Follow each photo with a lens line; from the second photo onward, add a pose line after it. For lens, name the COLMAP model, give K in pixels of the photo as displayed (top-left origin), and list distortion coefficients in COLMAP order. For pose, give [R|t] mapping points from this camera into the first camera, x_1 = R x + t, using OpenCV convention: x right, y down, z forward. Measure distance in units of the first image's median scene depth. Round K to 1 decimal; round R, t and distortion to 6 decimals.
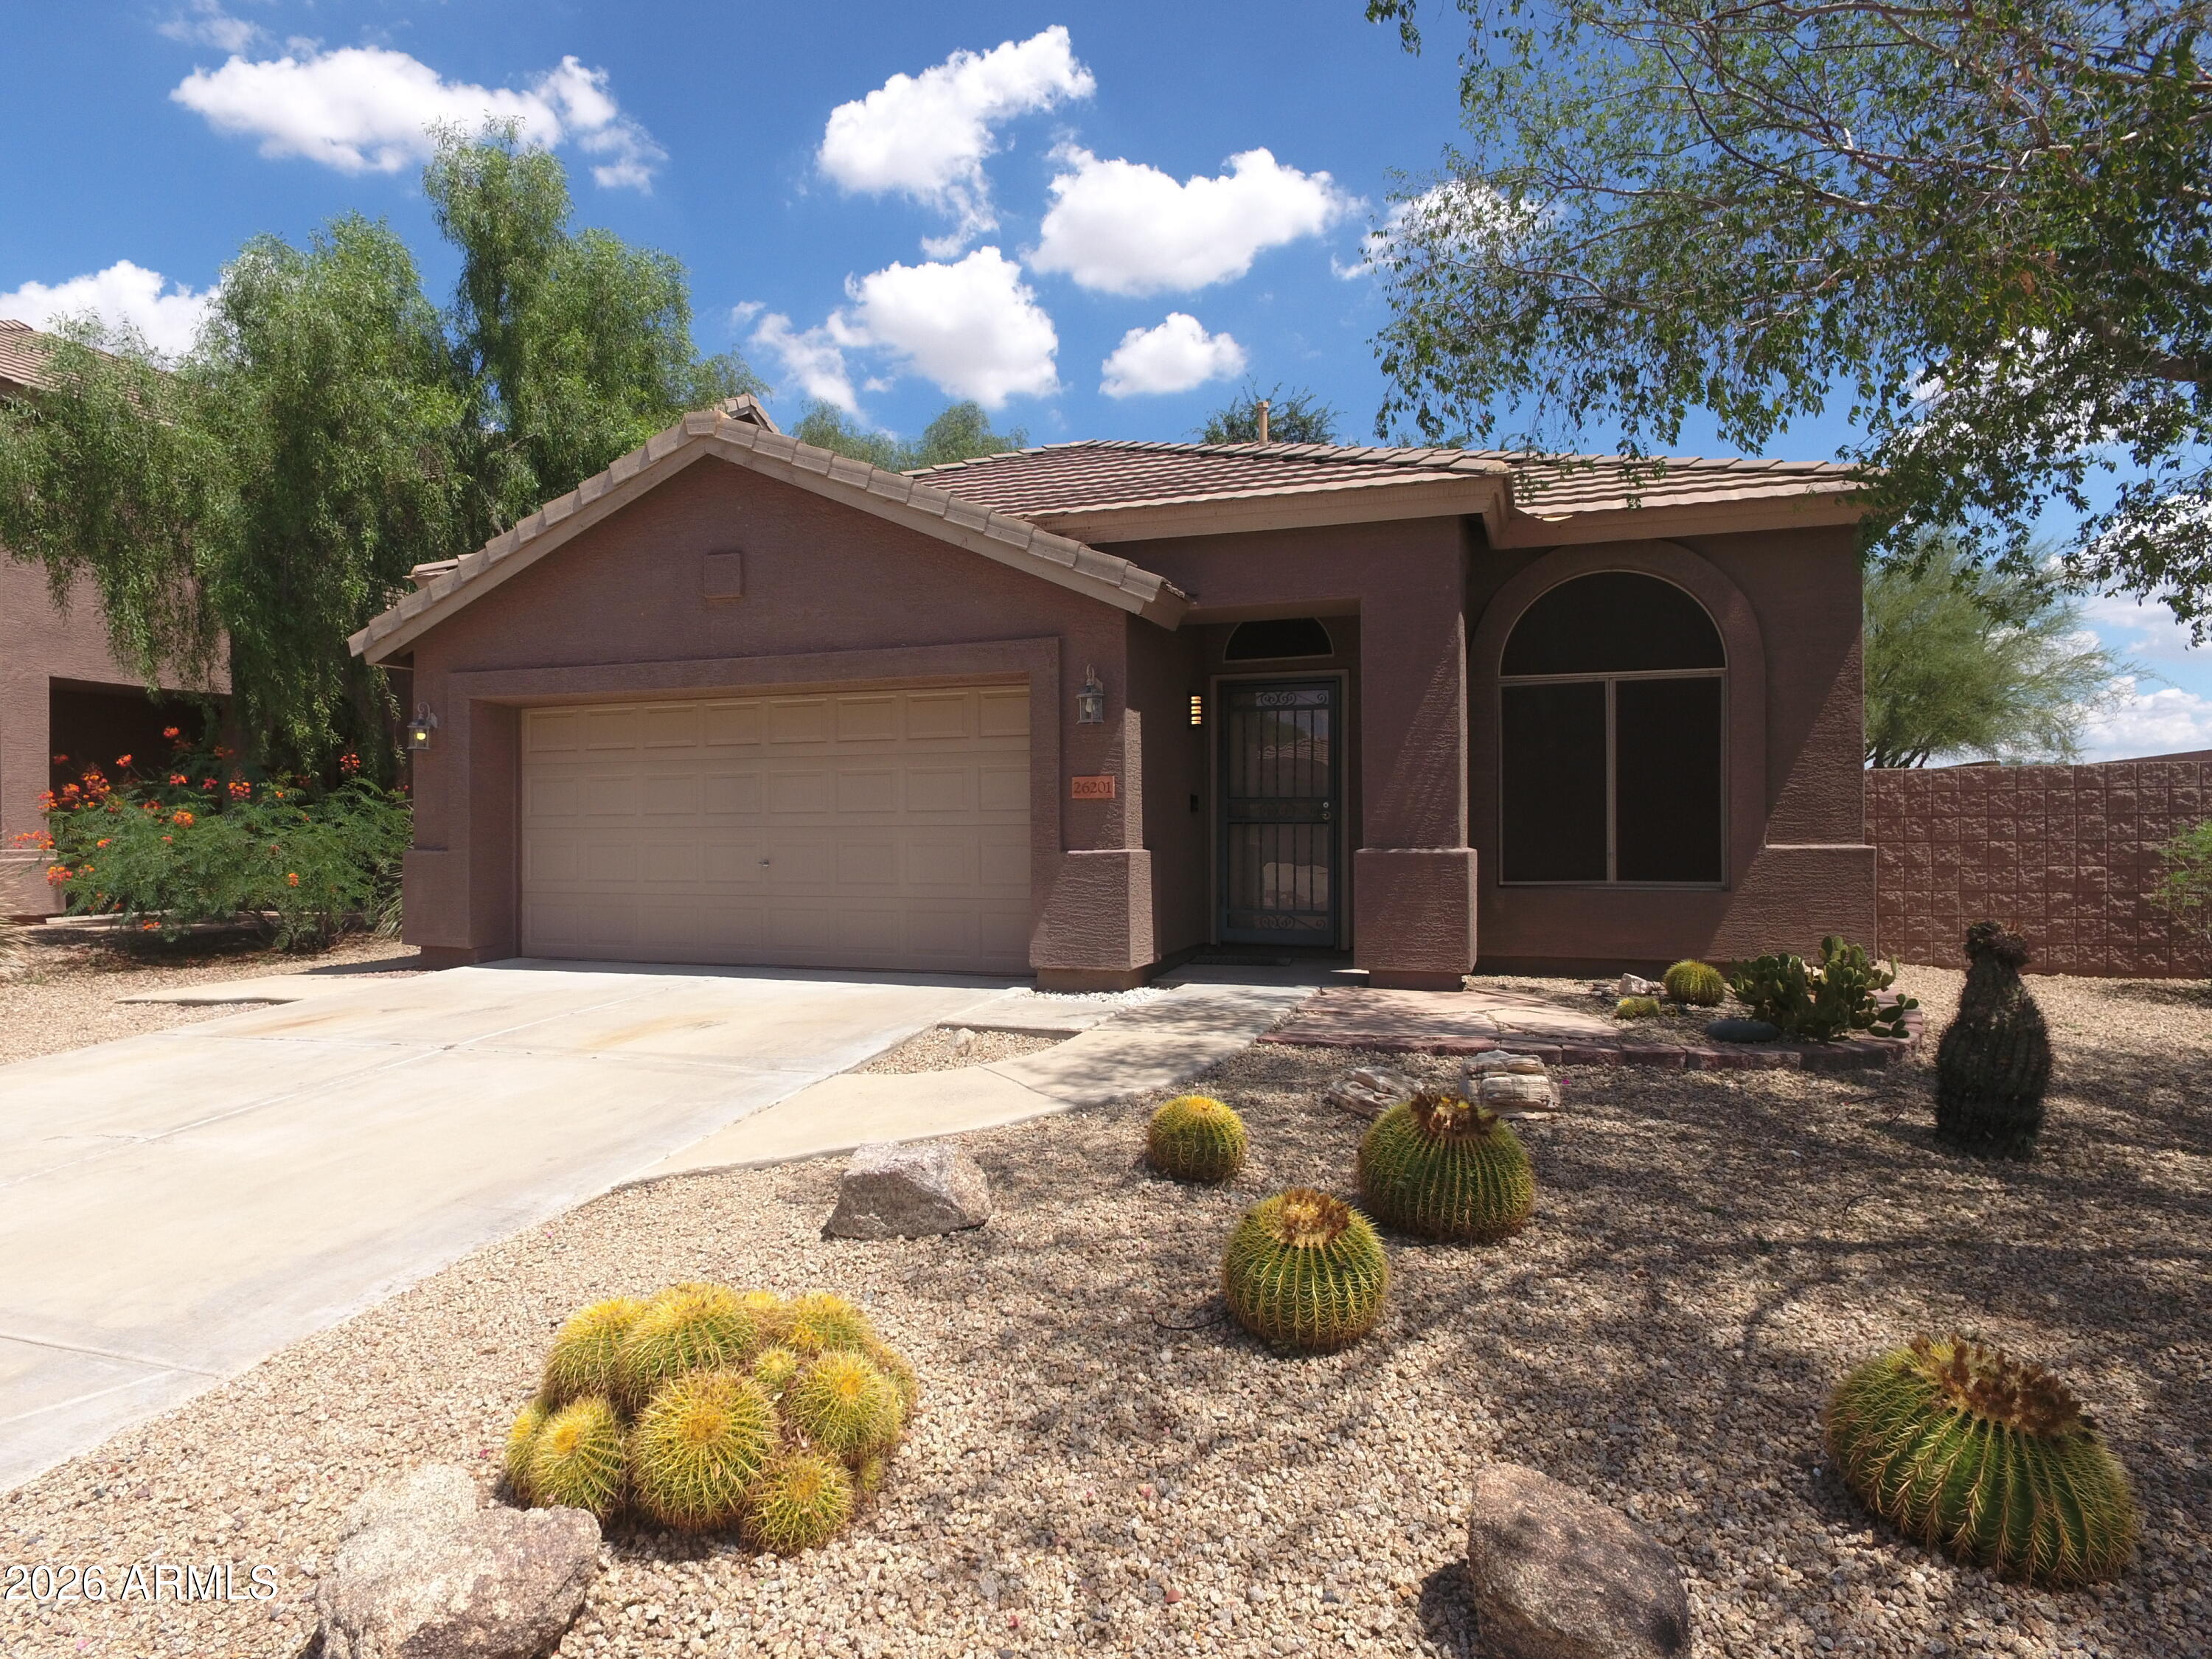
lens RADIAL K [[1281.5, 0, 1096.1], [0, 1281.5, 832.6], [0, 0, 1]] dist [0.000610, 0.002630]
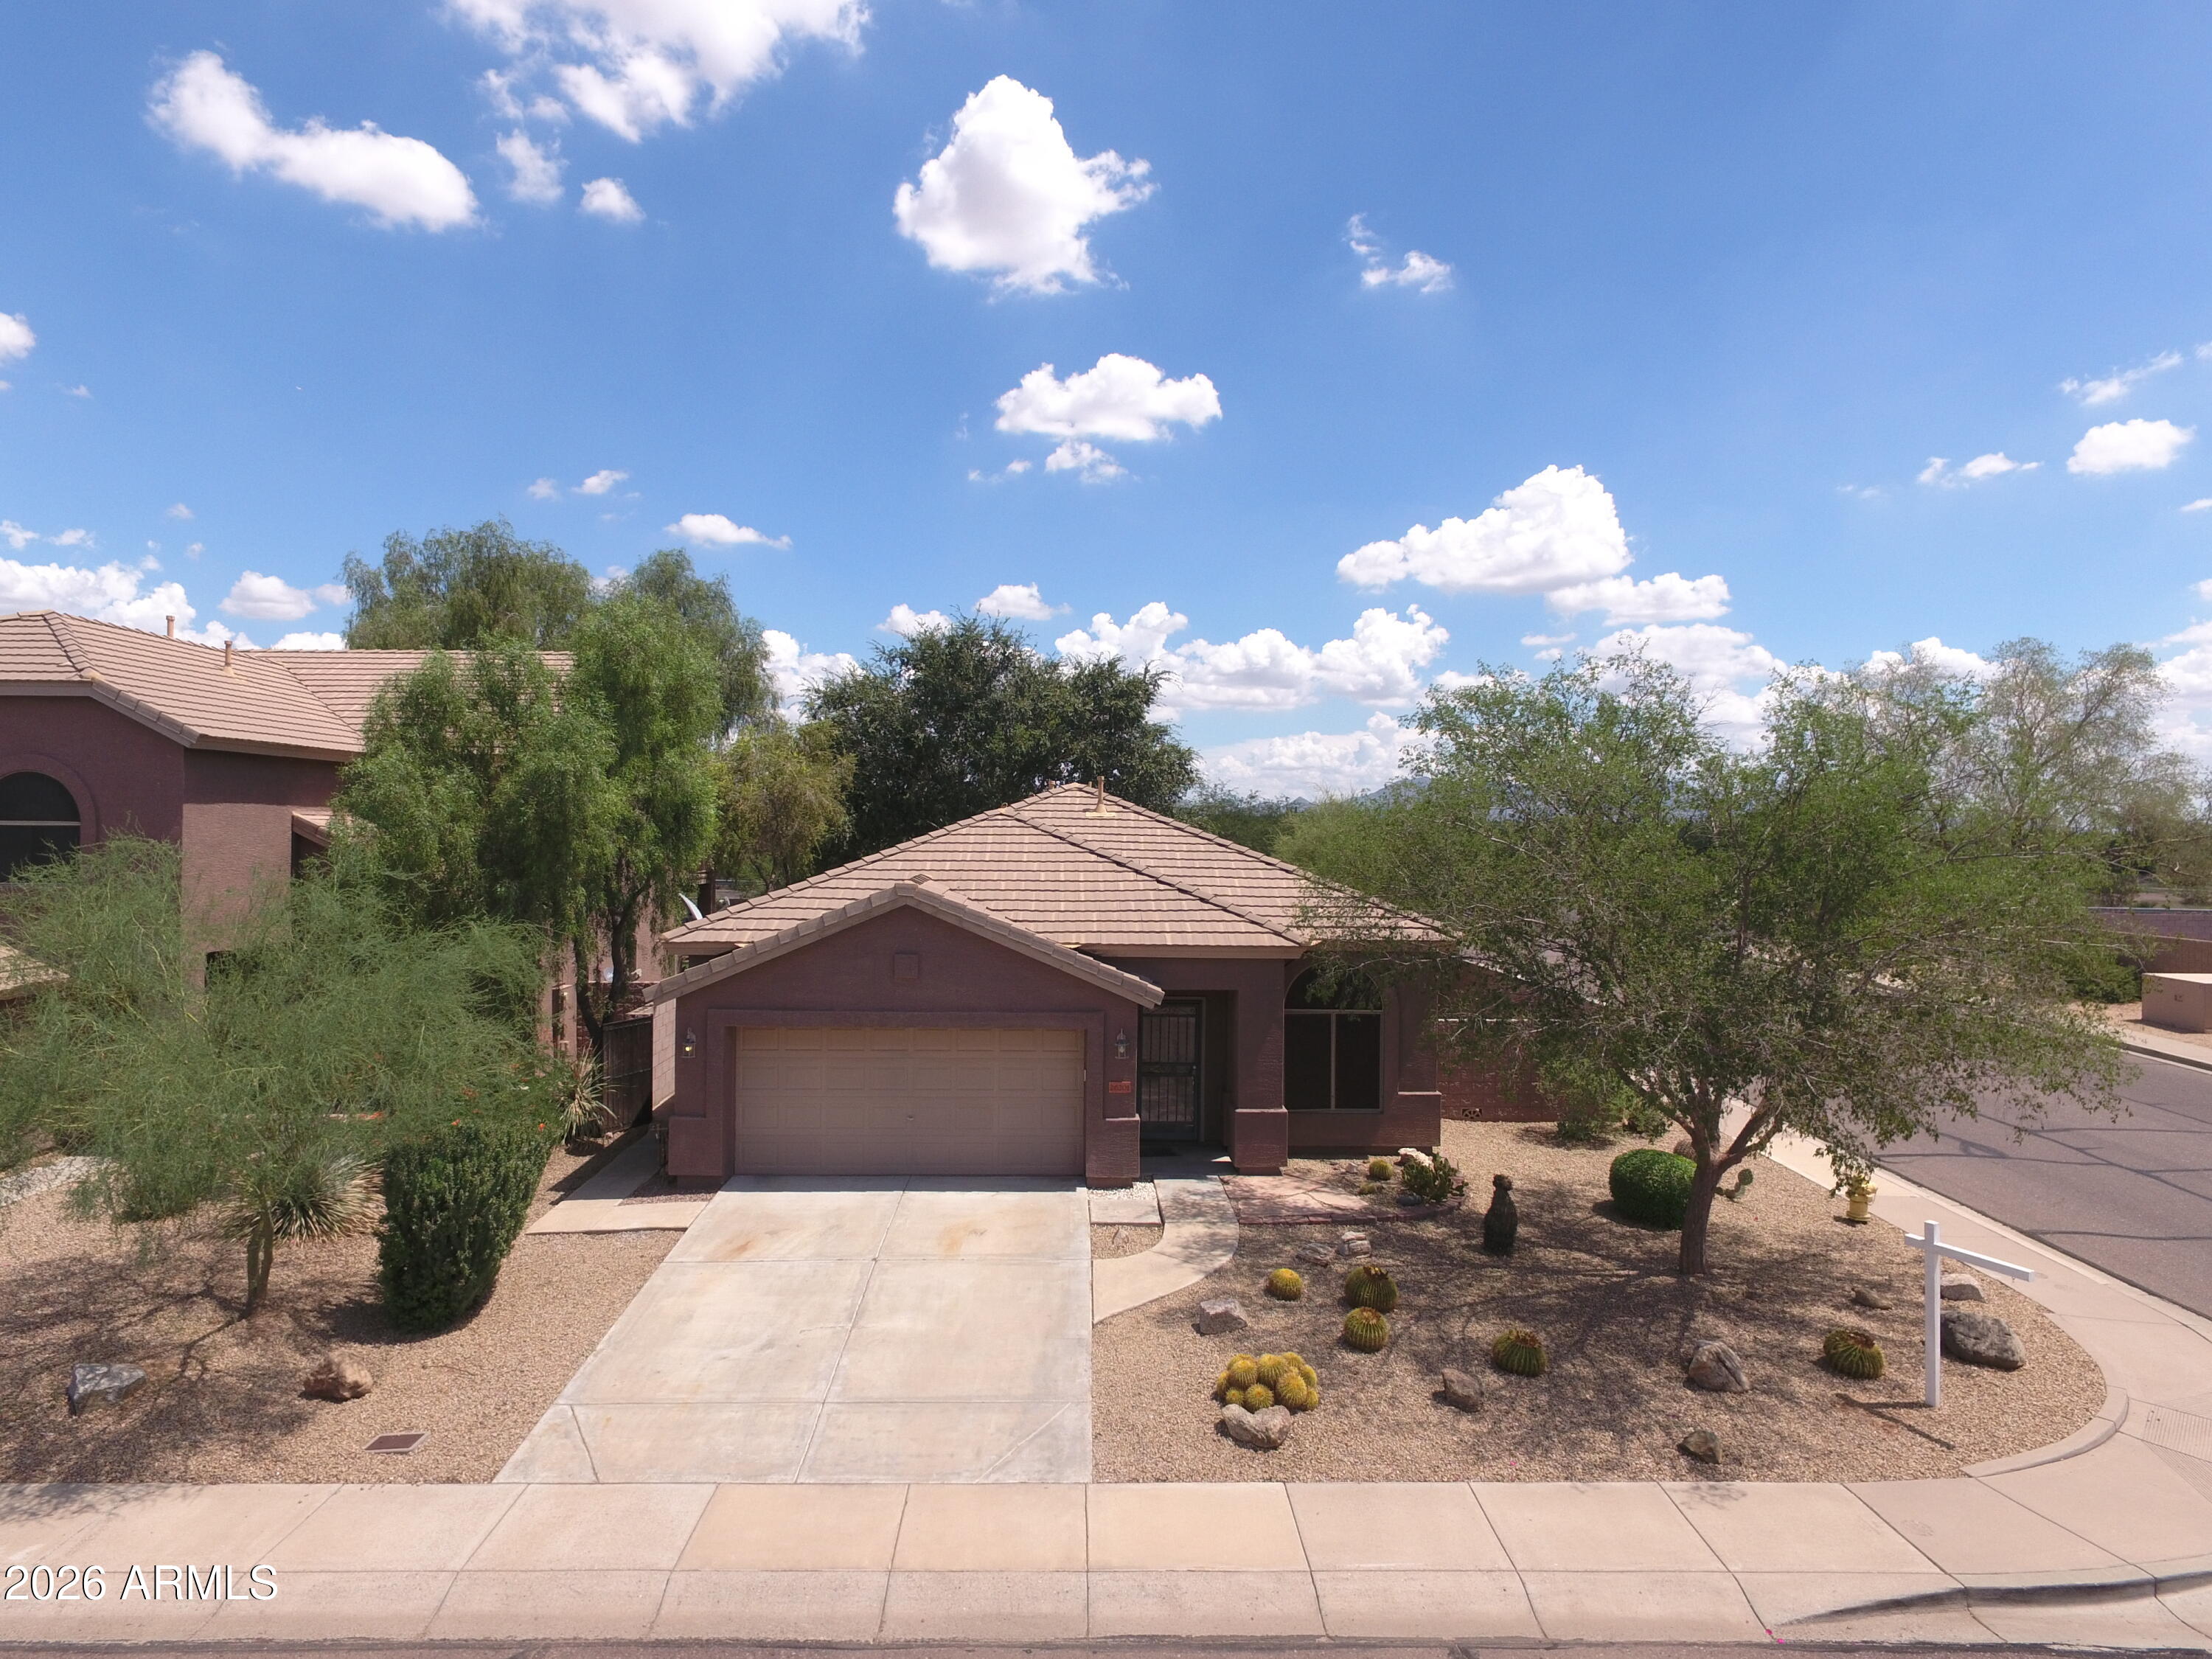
lens RADIAL K [[1281.5, 0, 1107.8], [0, 1281.5, 834.8], [0, 0, 1]] dist [0.000610, 0.002630]
pose [[0.931880, 0.012019, 0.362567, -0.720231], [-0.013757, 0.999903, 0.002212, -0.414289], [-0.362506, -0.007049, 0.931955, -0.829634]]
